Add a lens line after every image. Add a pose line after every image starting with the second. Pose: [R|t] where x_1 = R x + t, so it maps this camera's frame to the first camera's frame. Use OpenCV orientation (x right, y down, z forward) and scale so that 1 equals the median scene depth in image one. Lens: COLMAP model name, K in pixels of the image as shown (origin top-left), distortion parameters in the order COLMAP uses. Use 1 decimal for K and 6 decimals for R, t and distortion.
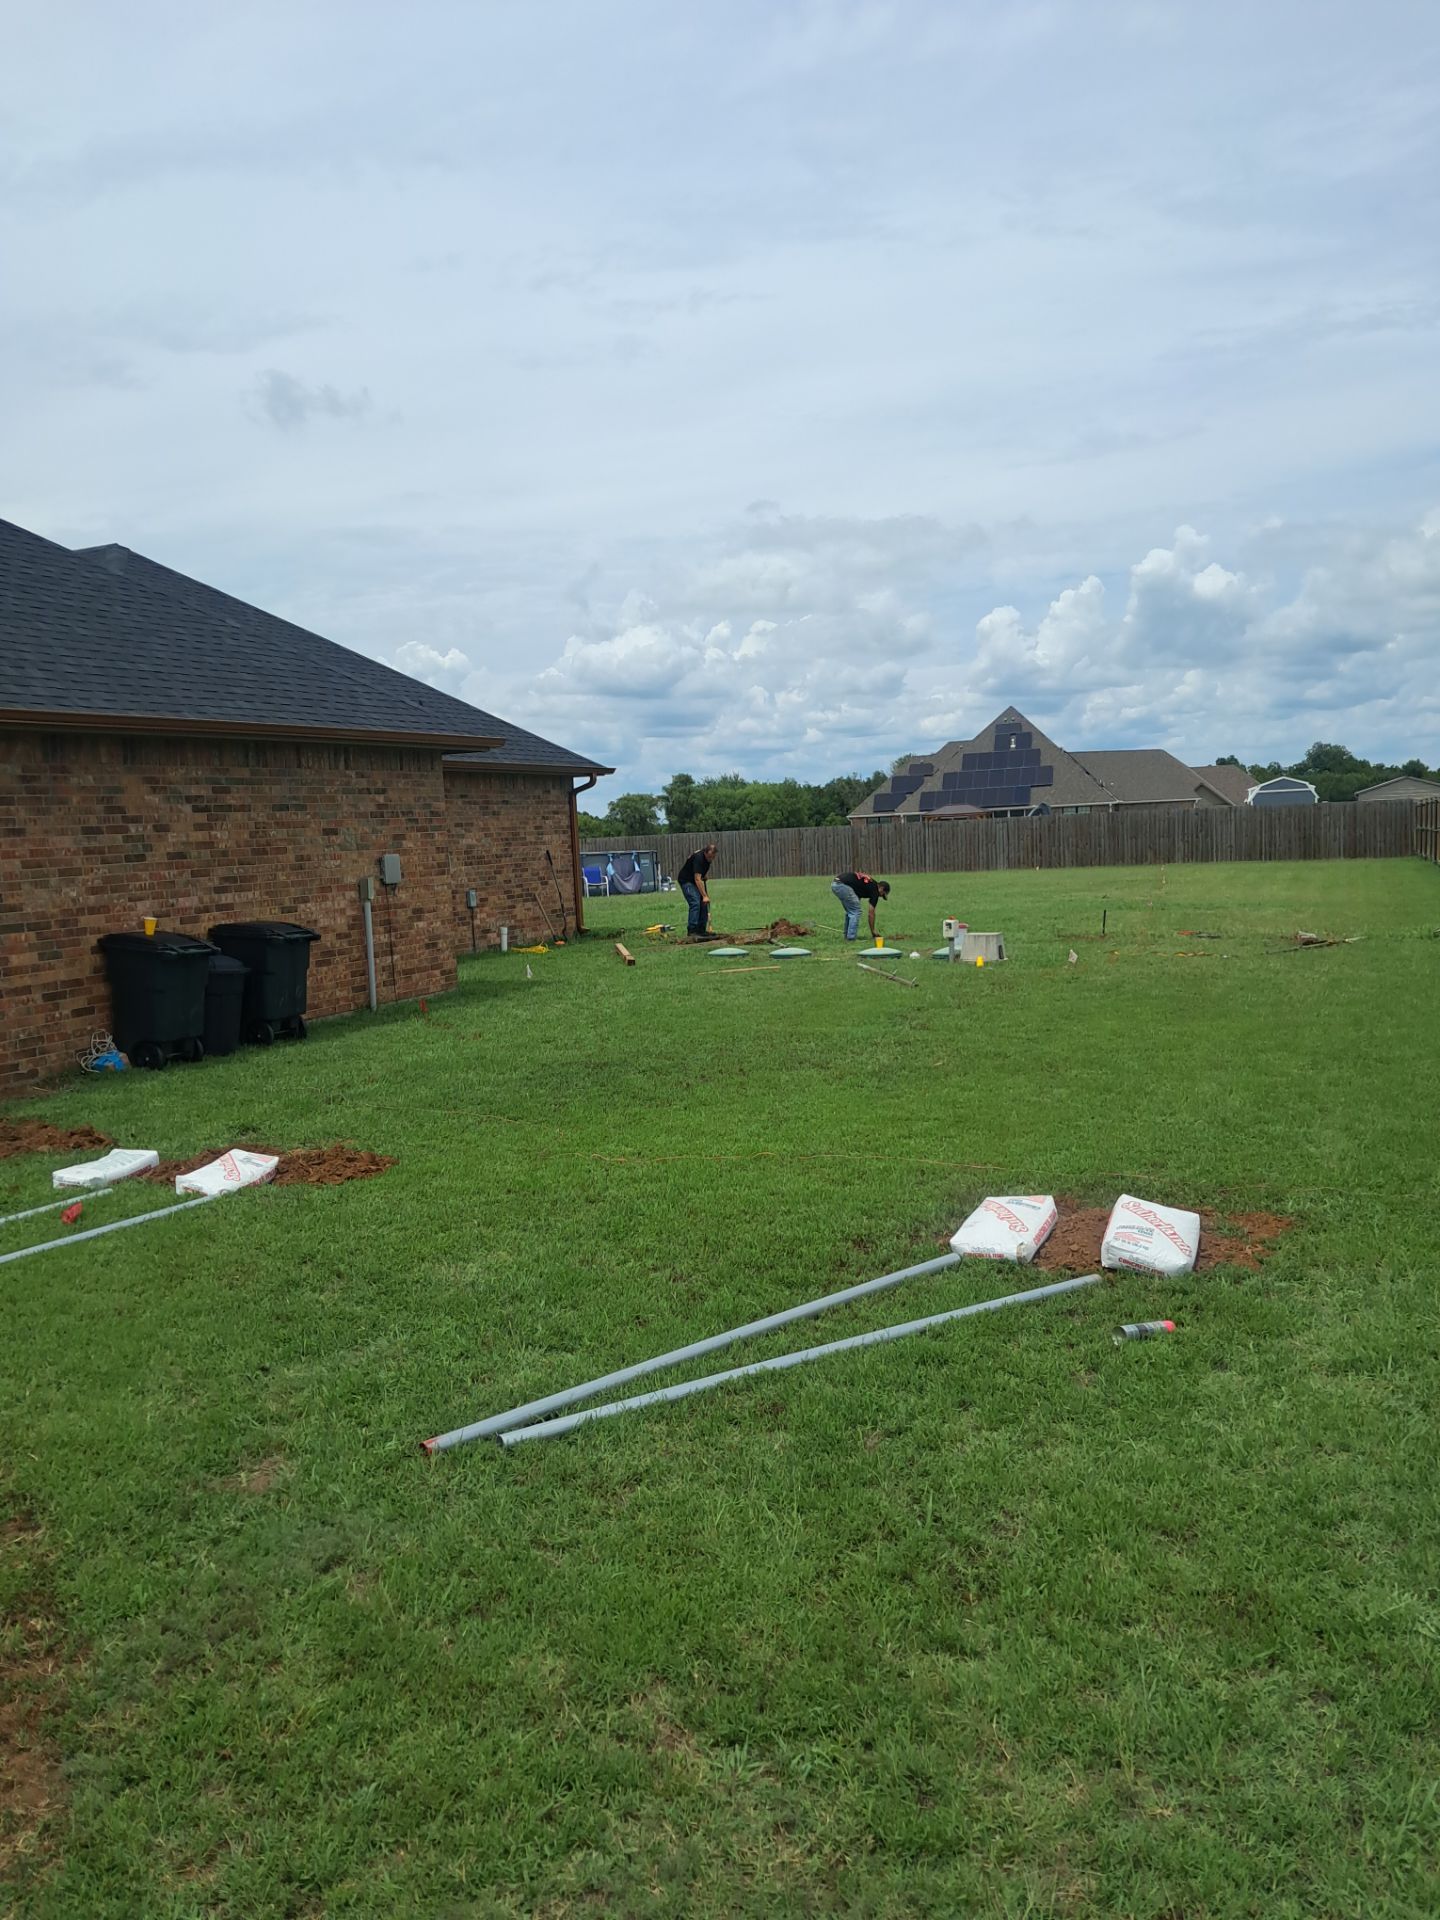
lens RADIAL K [[1496.5, 0, 729.1], [0, 1496.5, 996.3], [0, 0, 1]] dist [0.072604, -0.086844]
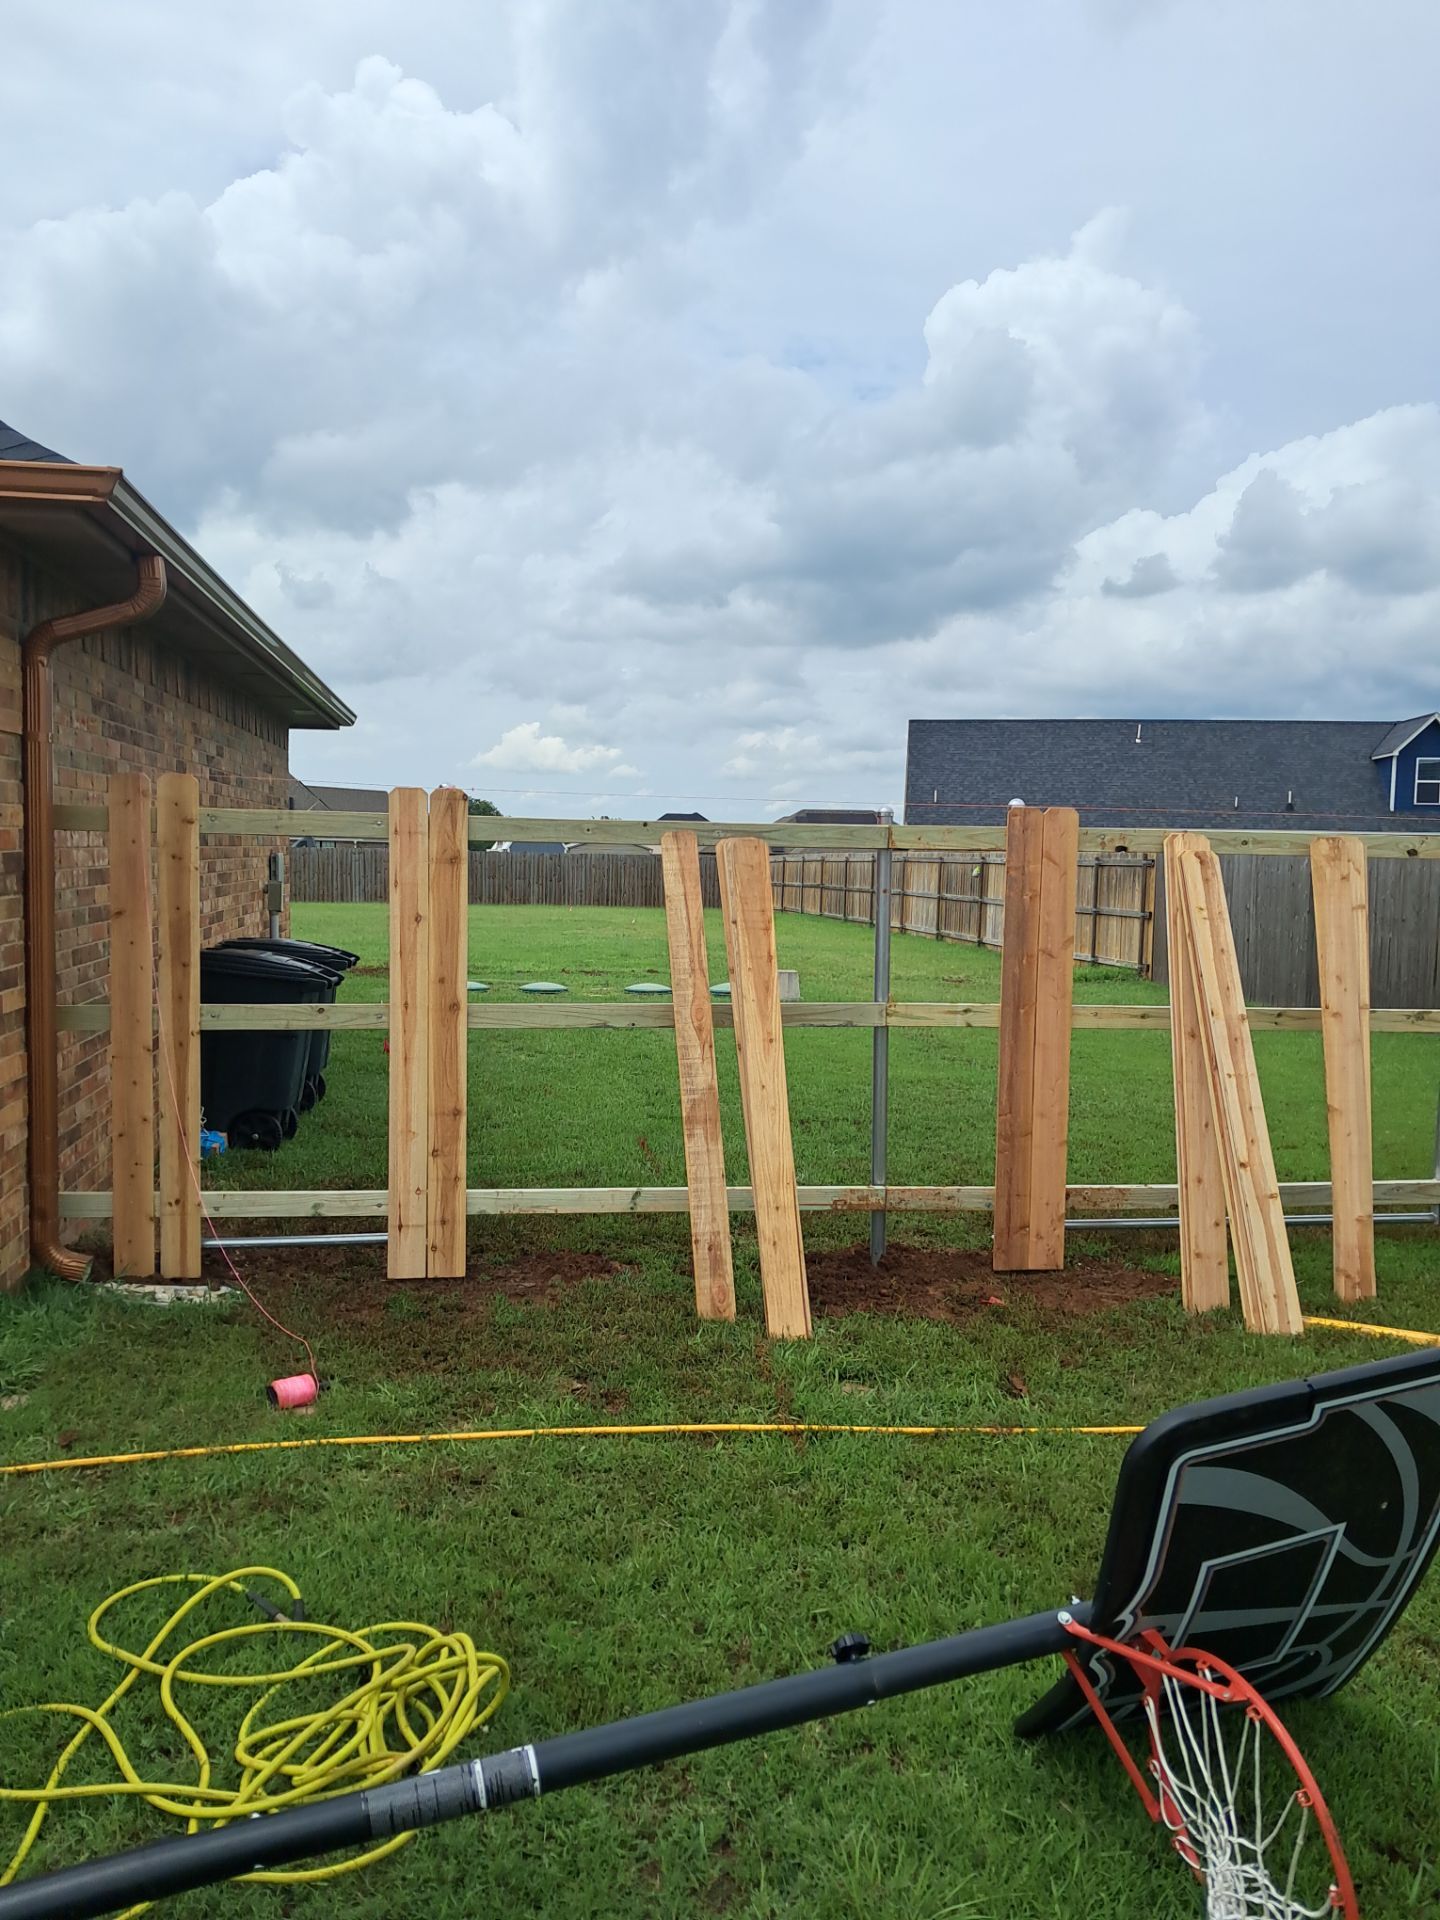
lens RADIAL K [[1496.5, 0, 693.9], [0, 1496.5, 986.3], [0, 0, 1]] dist [0.072604, -0.086844]
pose [[0.854657, 0.018680, 0.518857, -0.517052], [-0.002573, 0.999493, -0.031746, -0.004689], [-0.519187, 0.025796, 0.854272, 0.286207]]
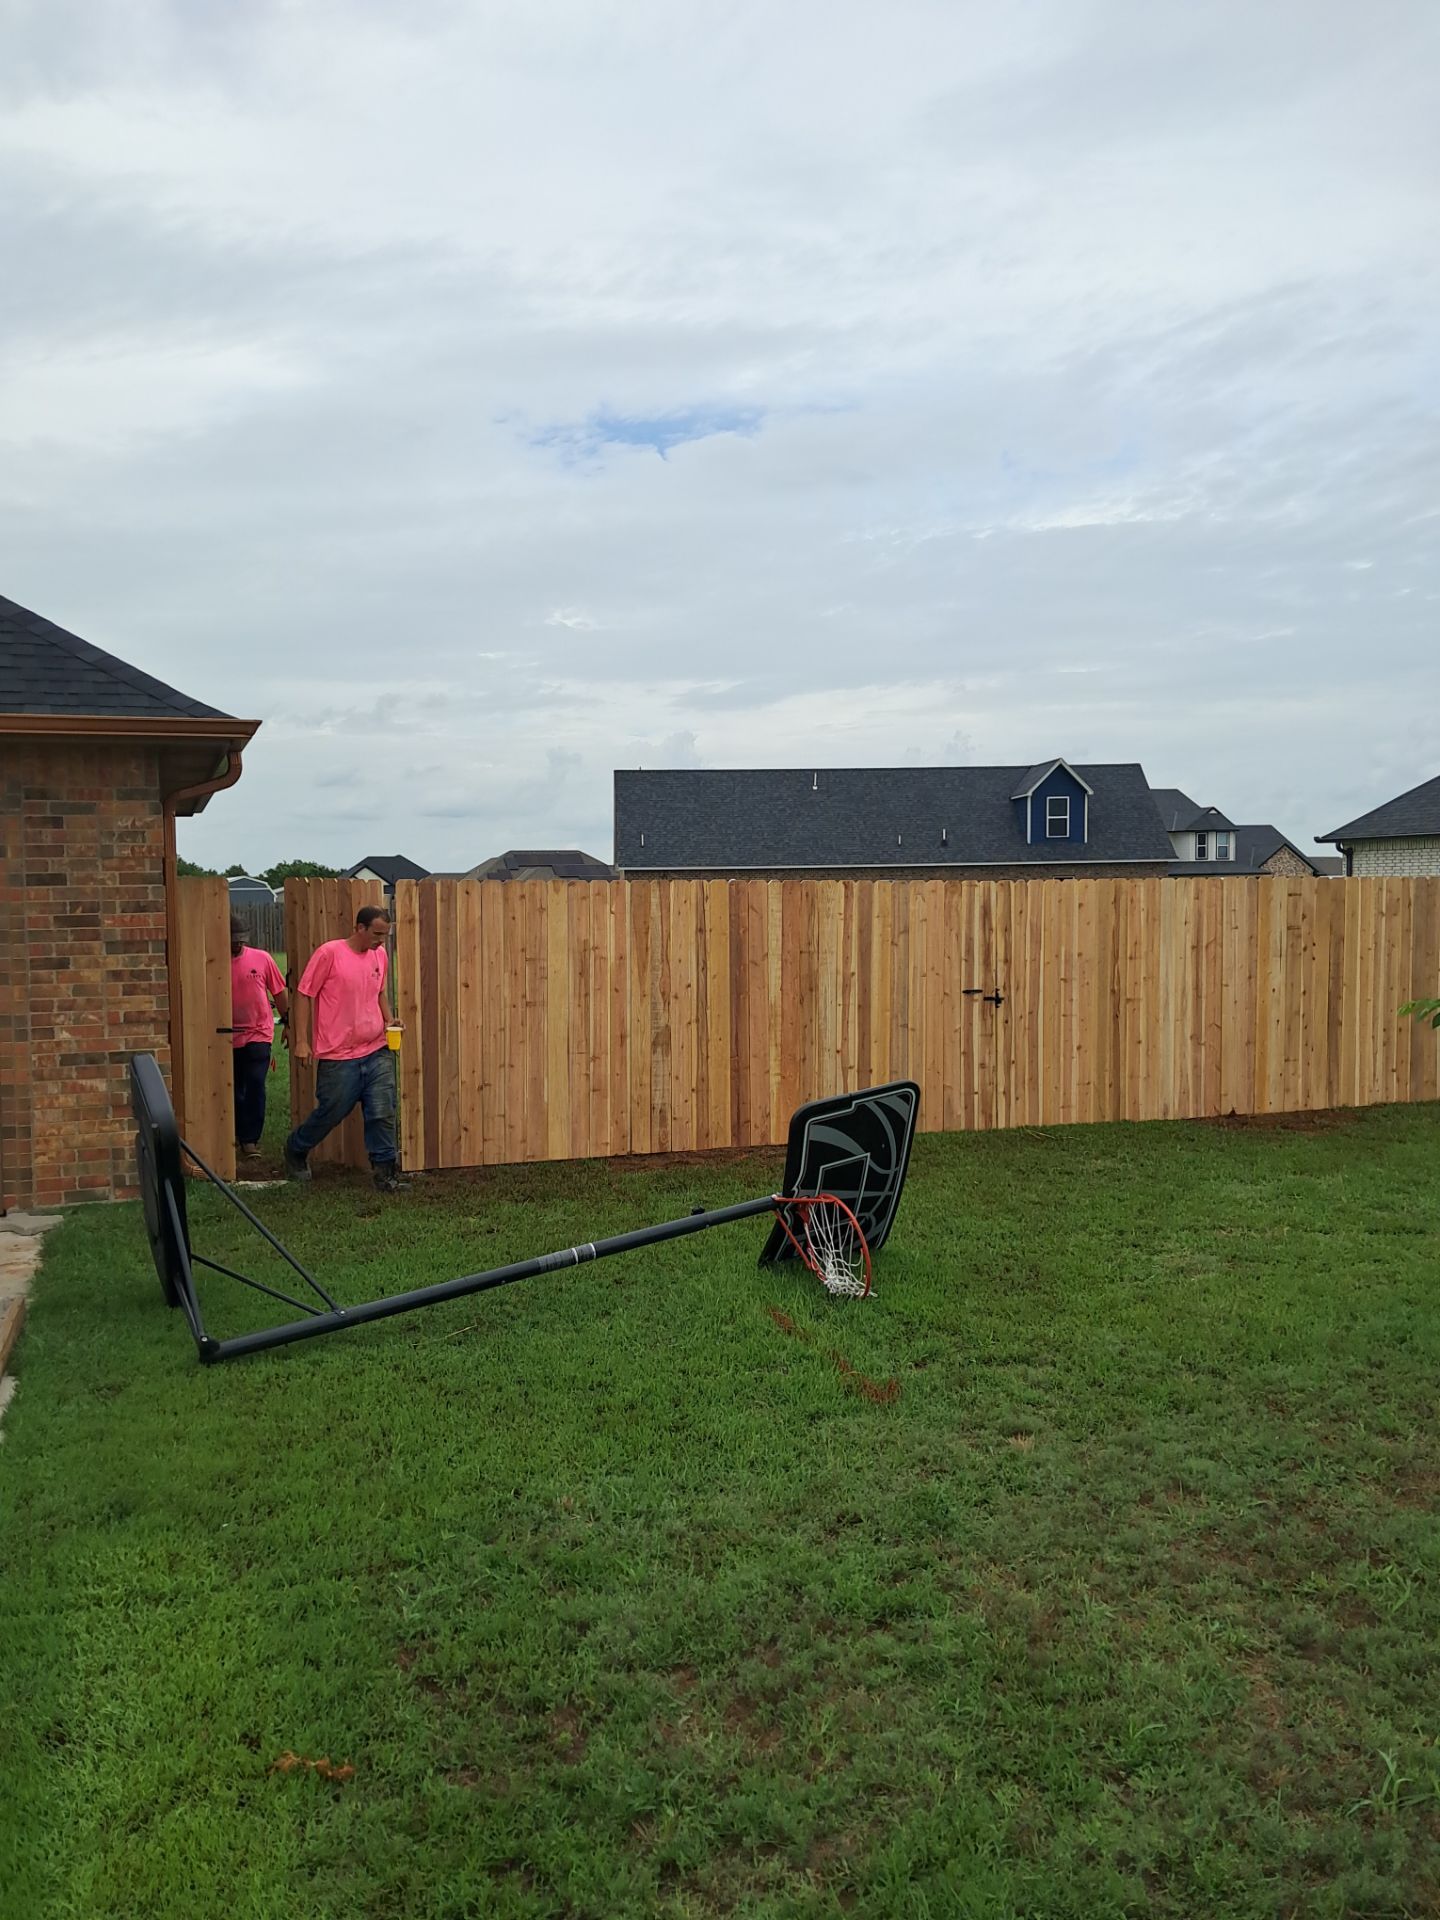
lens RADIAL K [[1496.5, 0, 722.2], [0, 1496.5, 980.0], [0, 0, 1]] dist [0.072604, -0.086844]
pose [[0.725439, -0.000726, 0.688286, -0.751798], [0.053225, 0.997064, -0.055046, 0.023243], [-0.686225, 0.076566, 0.723348, 0.053596]]
